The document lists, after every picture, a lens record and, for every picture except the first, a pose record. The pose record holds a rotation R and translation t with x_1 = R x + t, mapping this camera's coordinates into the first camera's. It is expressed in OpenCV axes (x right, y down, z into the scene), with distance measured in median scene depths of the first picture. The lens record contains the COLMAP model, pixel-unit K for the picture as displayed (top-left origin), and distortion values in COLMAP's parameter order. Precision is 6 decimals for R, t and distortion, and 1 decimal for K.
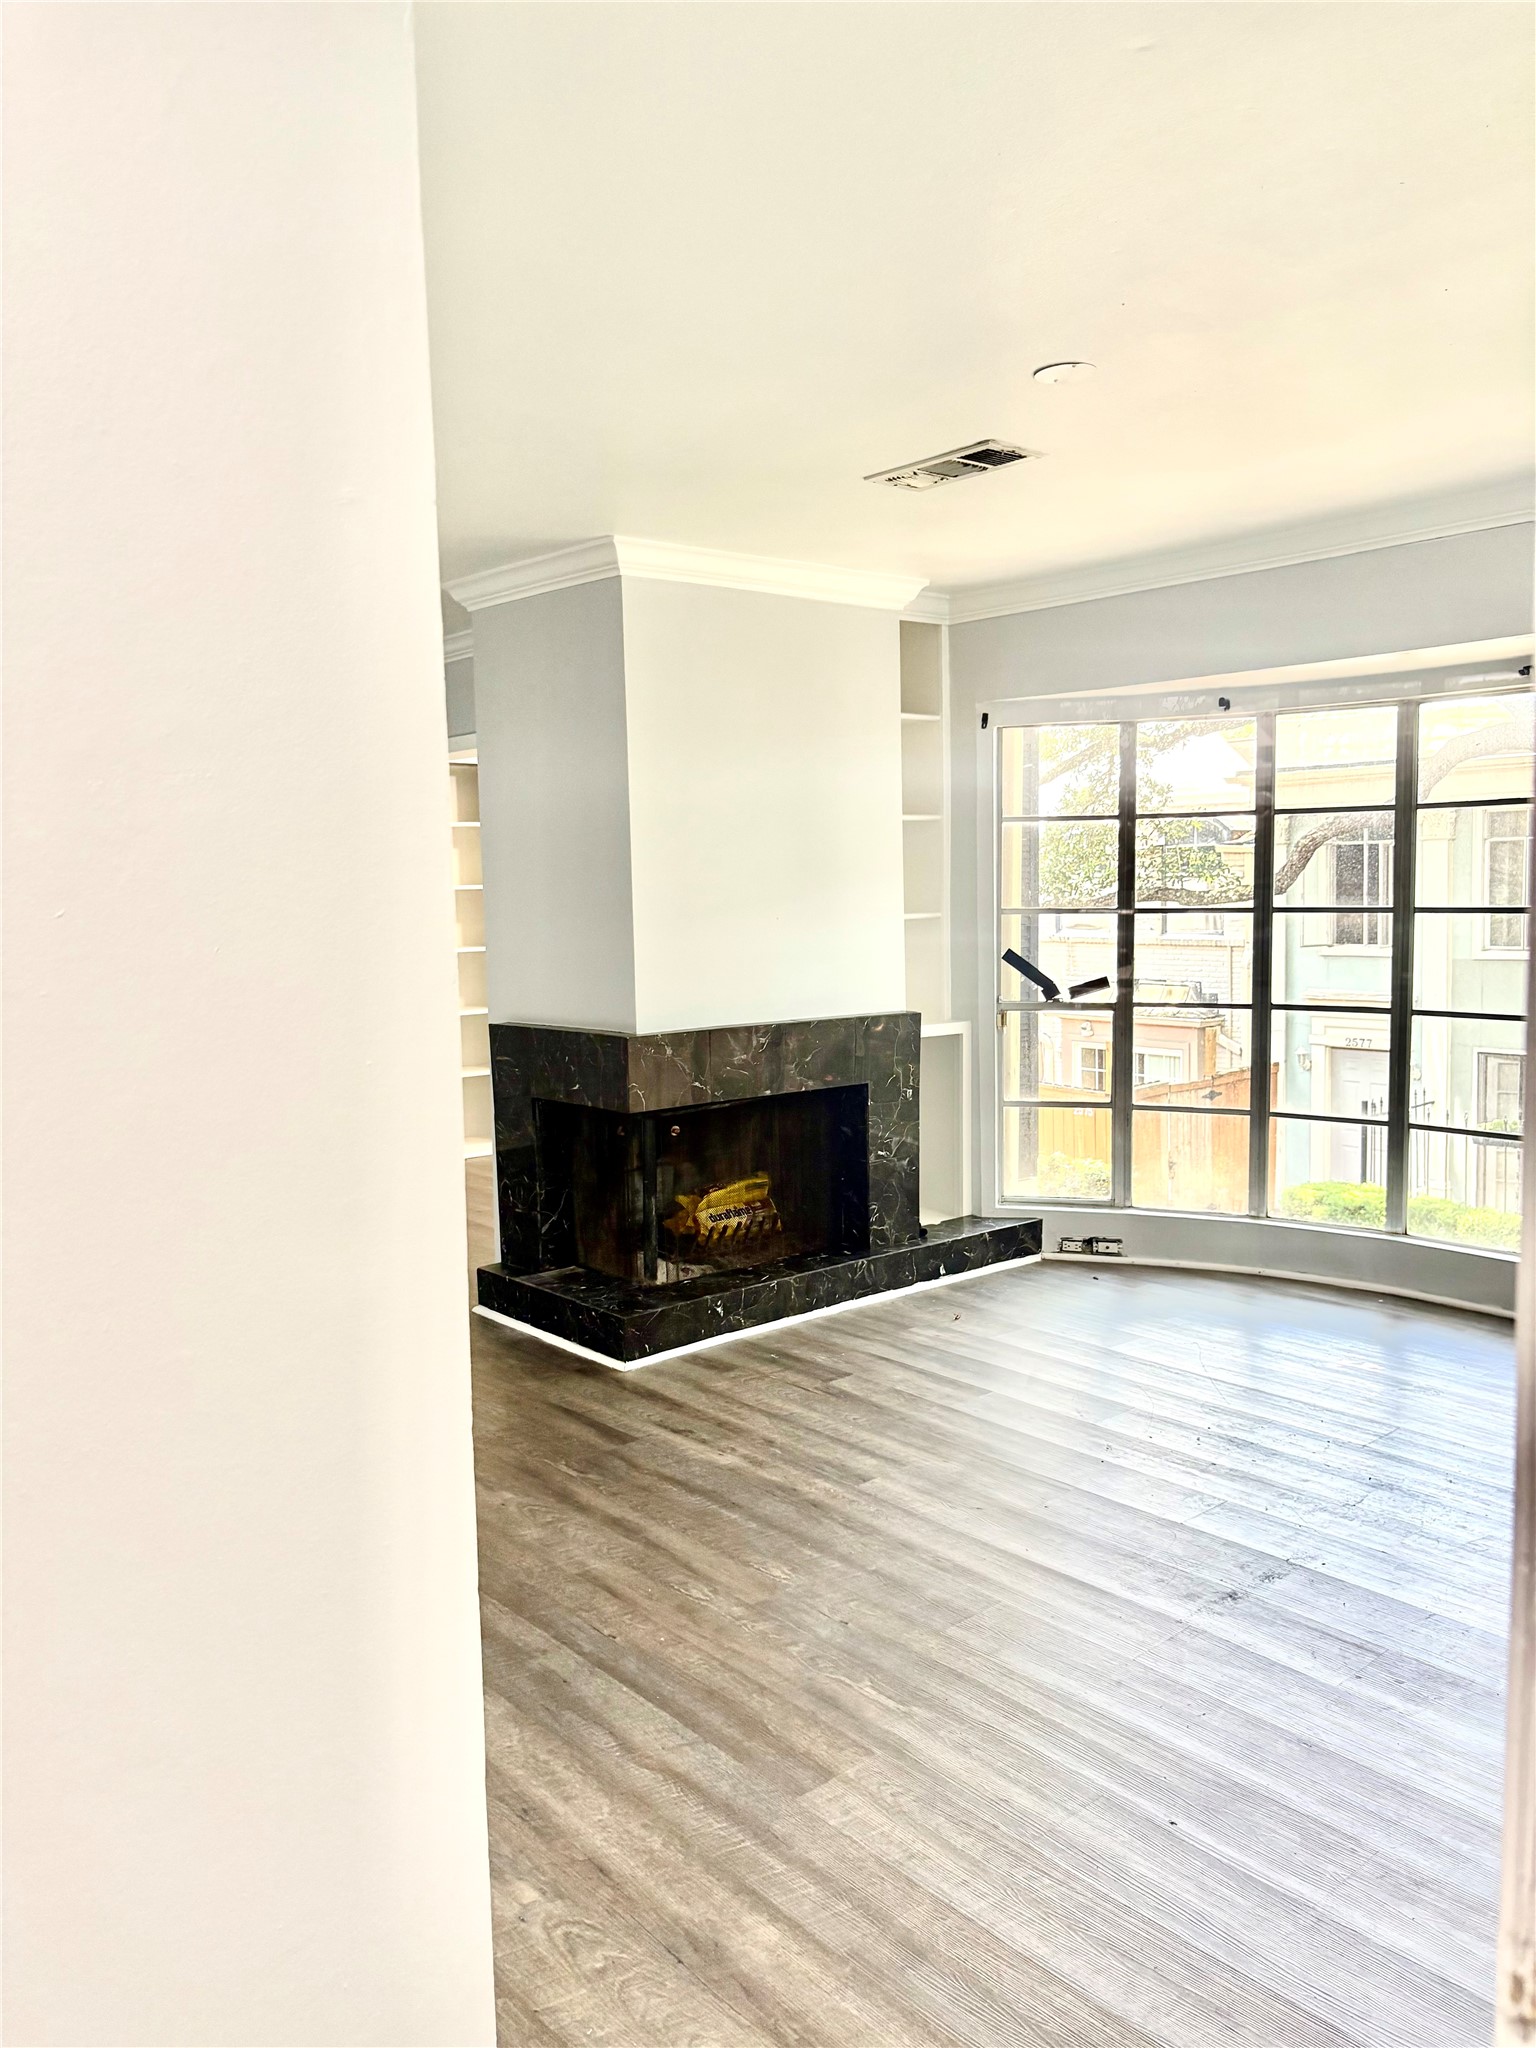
lens RADIAL K [[1568.1, 0, 784.1], [0, 1568.1, 987.0], [0, 0, 1]] dist [0.041194, -0.046796]
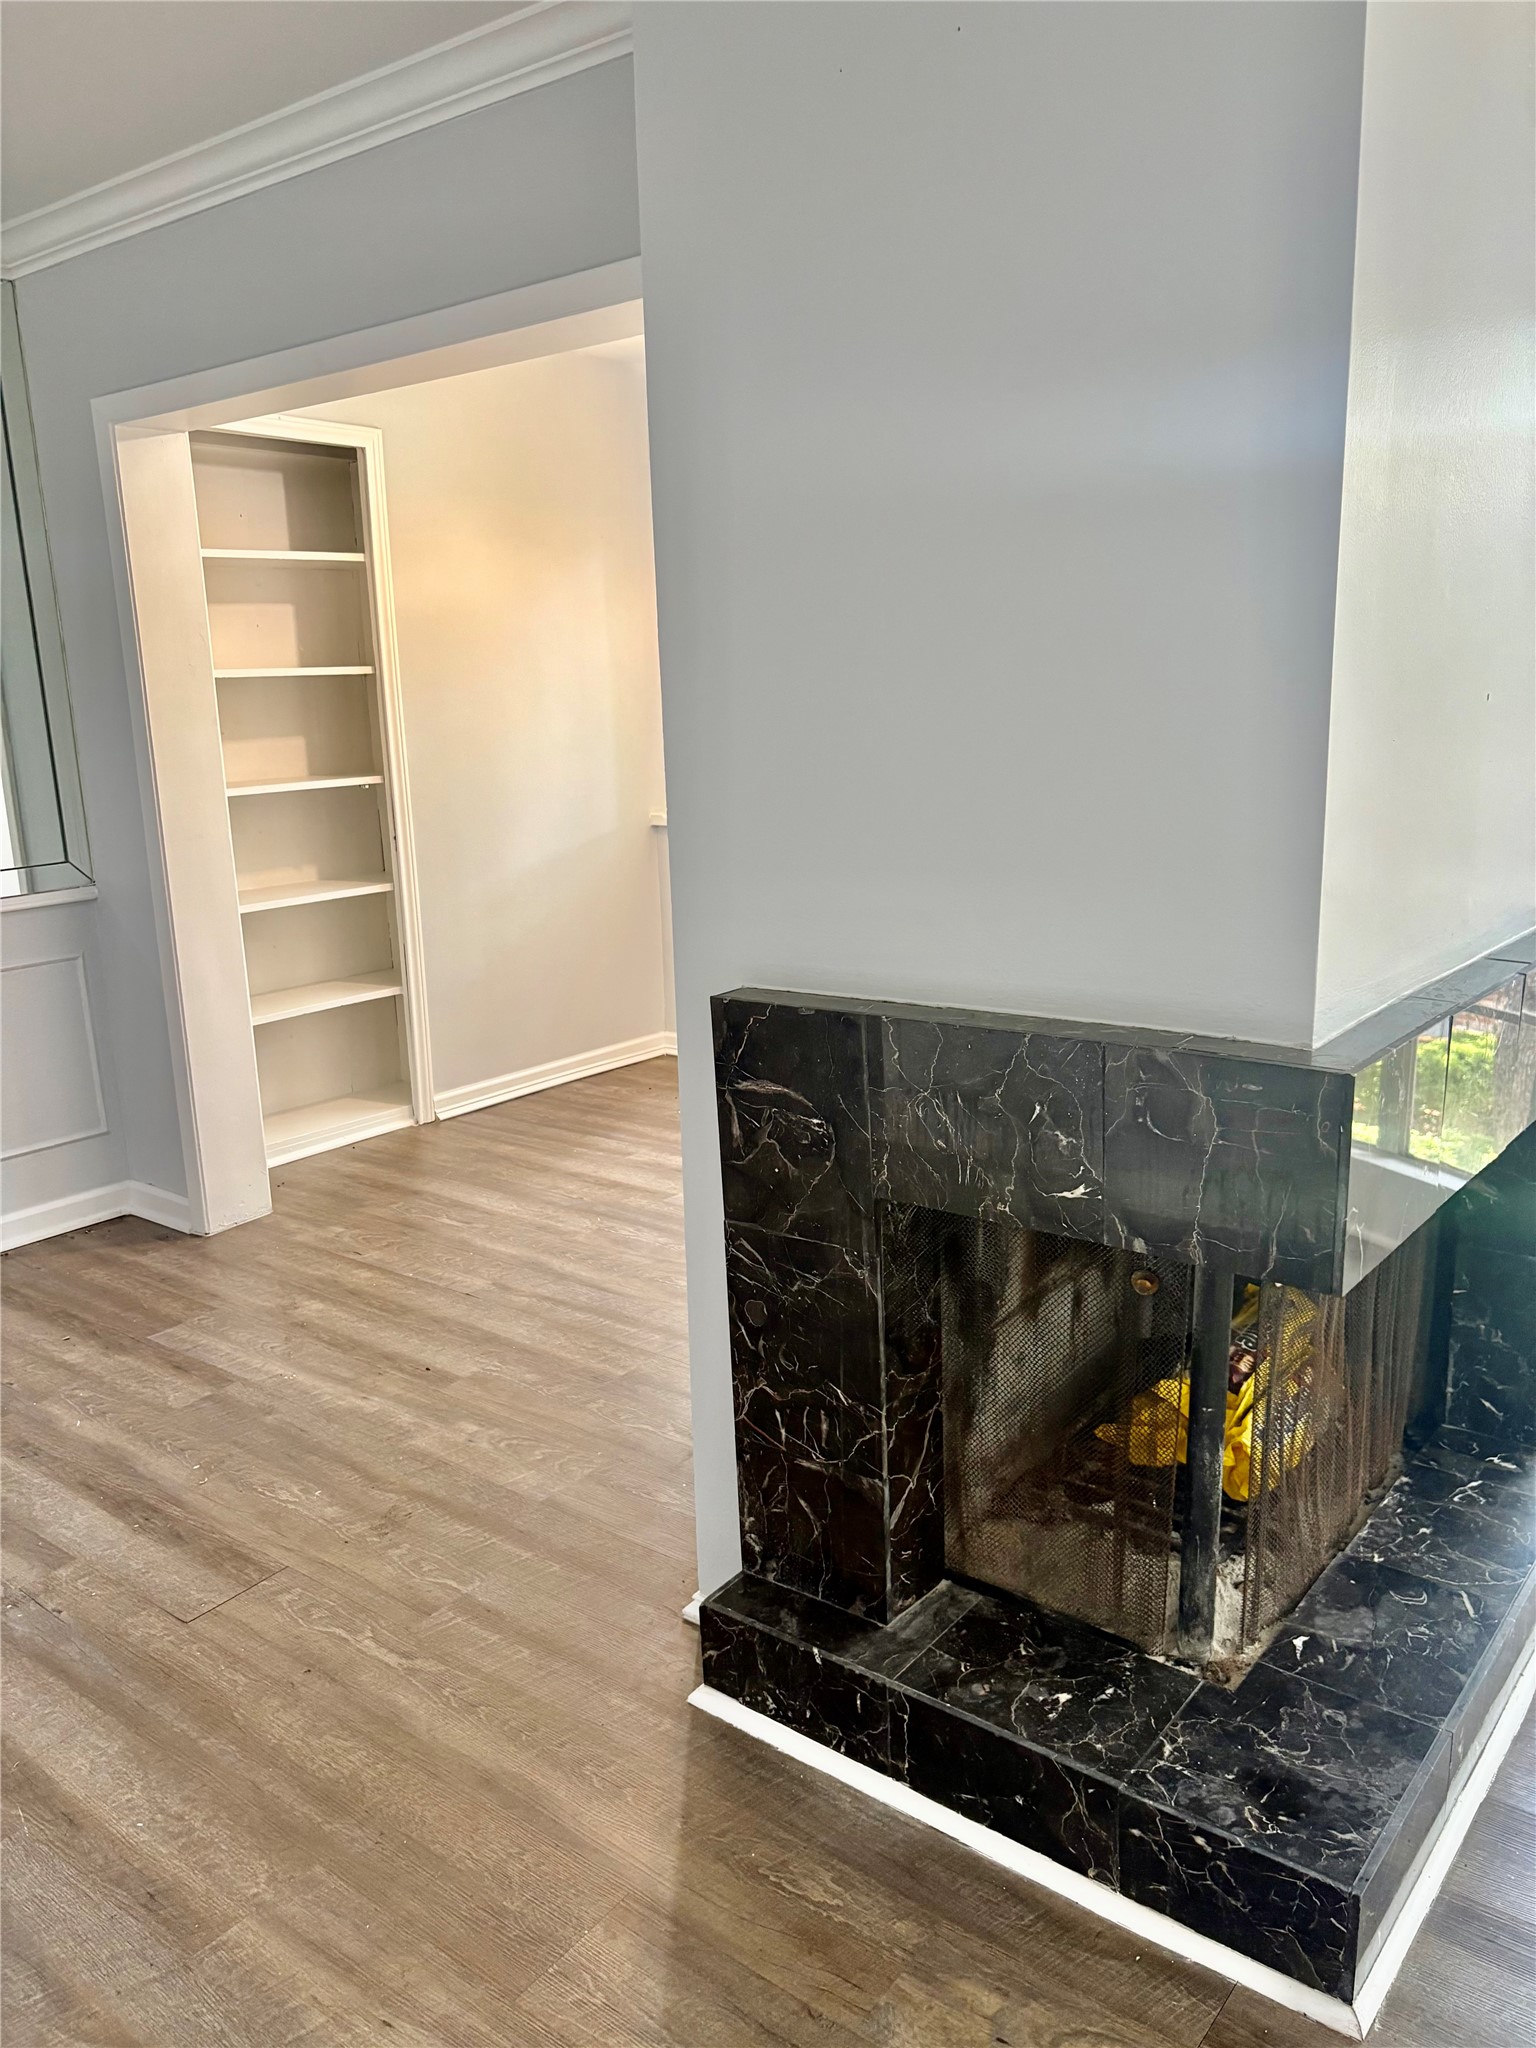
lens RADIAL K [[1568.1, 0, 751.9], [0, 1568.1, 986.3], [0, 0, 1]] dist [0.041194, -0.046796]
pose [[0.981884, -0.045329, 0.183982, -0.267449], [0.024037, 0.992918, 0.116346, -0.026088], [-0.187952, -0.109816, 0.976020, 0.667985]]
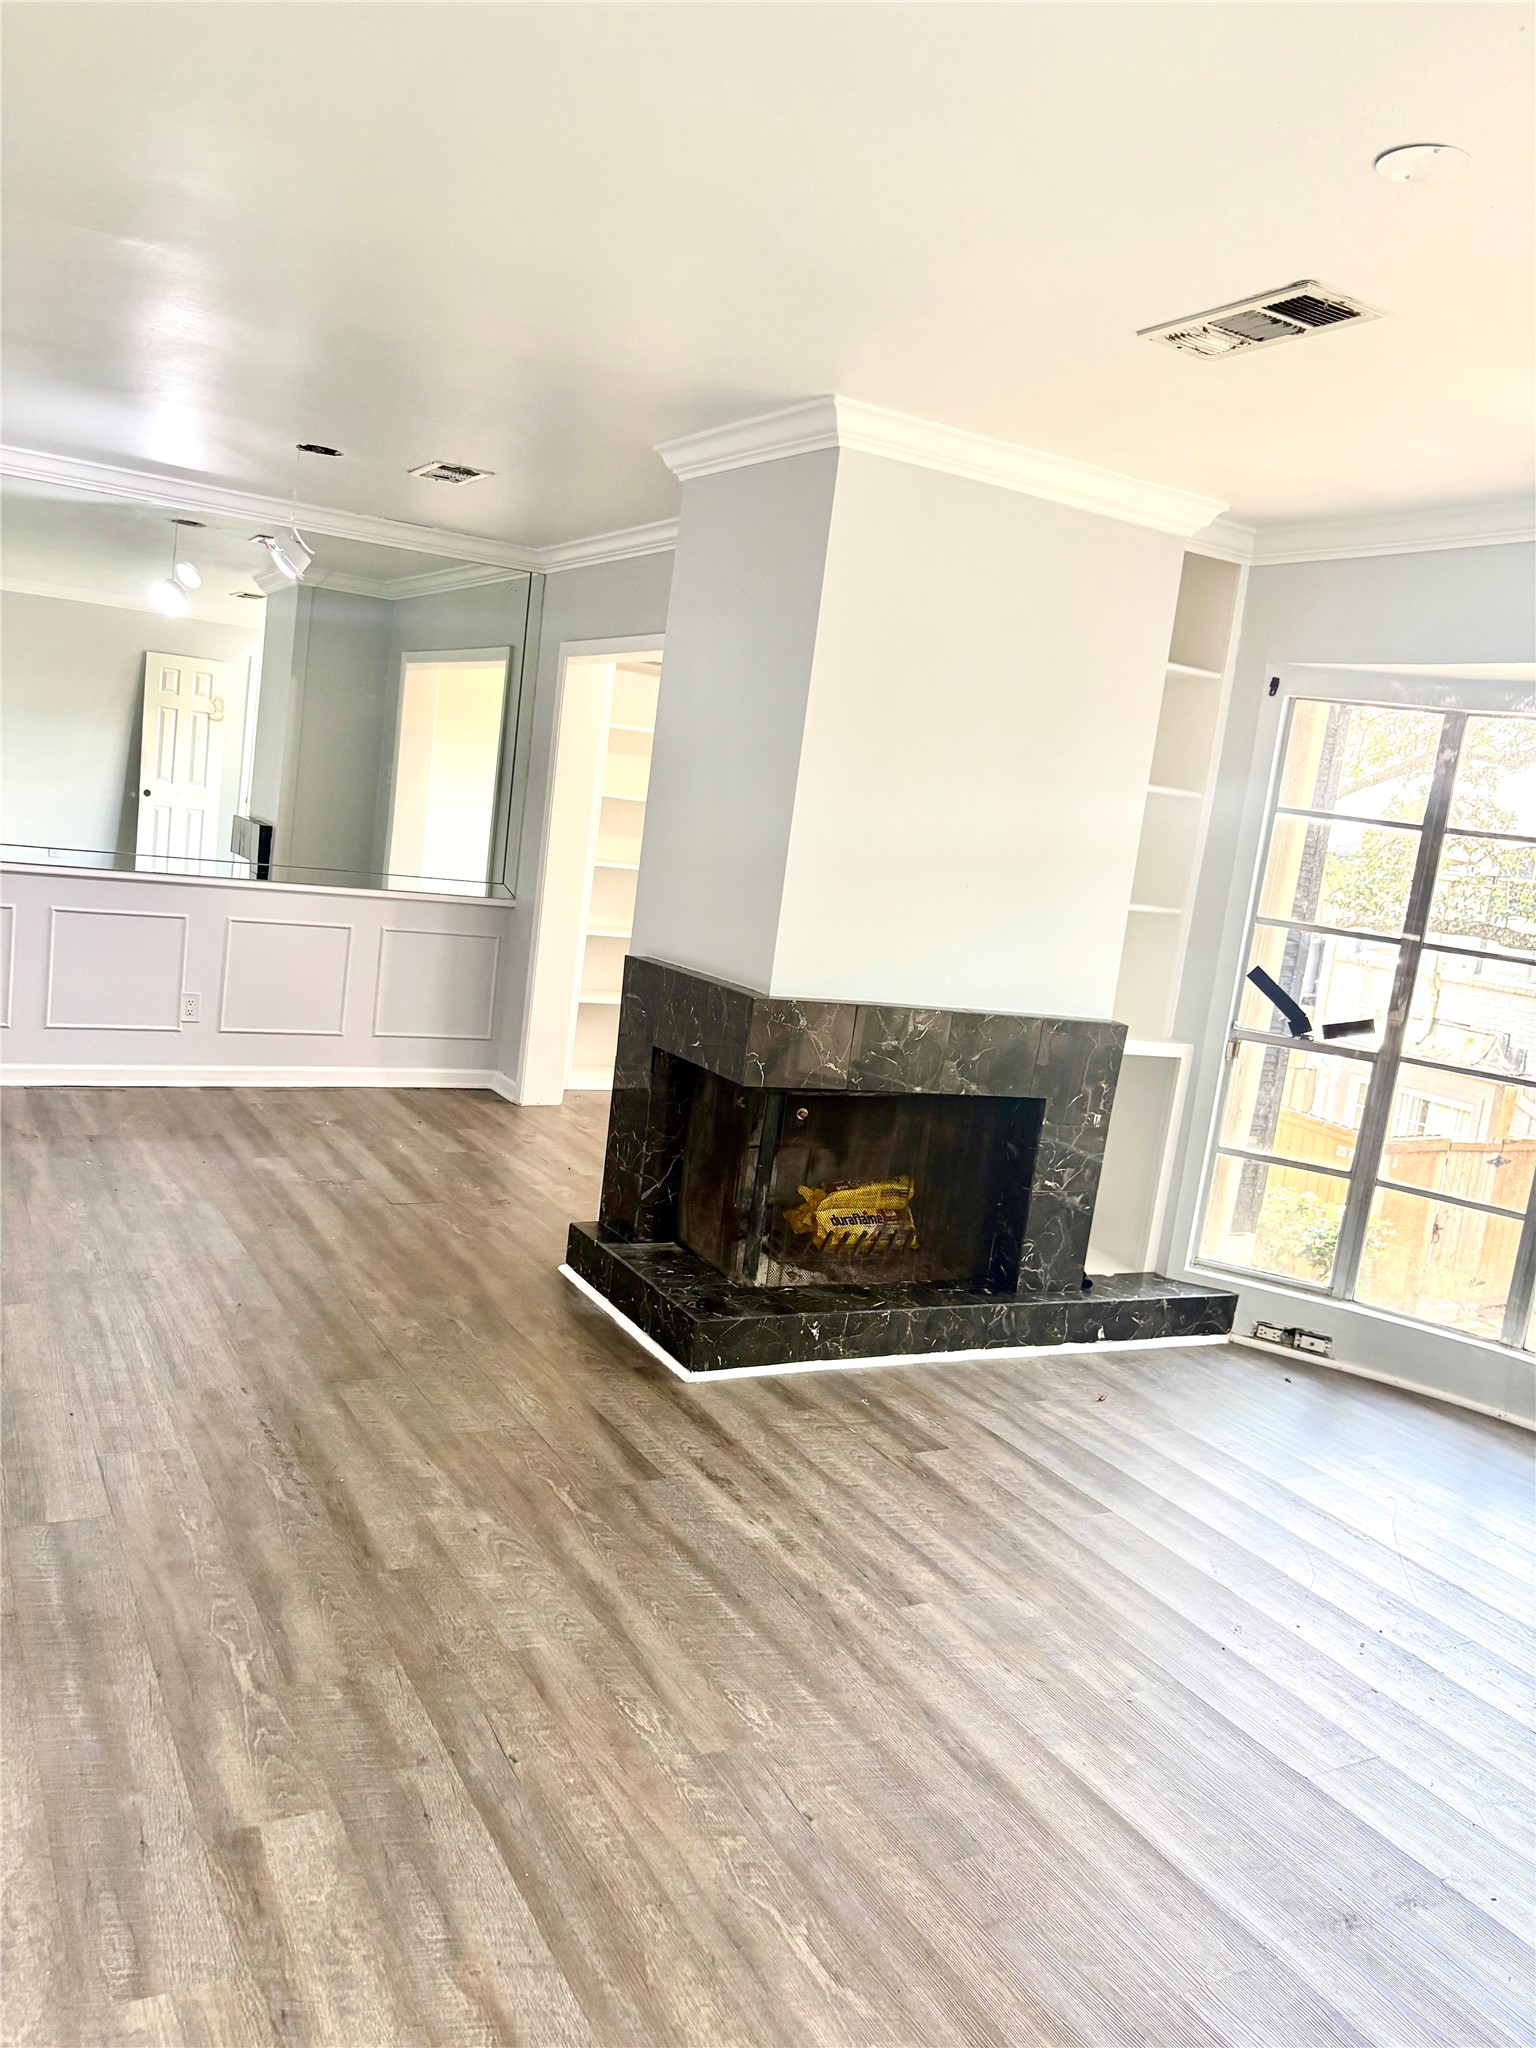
lens RADIAL K [[1568.1, 0, 765.8], [0, 1568.1, 1002.5], [0, 0, 1]] dist [0.041194, -0.046796]
pose [[0.969029, 0.168835, -0.180216, 0.054996], [-0.161291, 0.985326, 0.055835, -0.012751], [0.186998, -0.025038, 0.982041, 0.163235]]
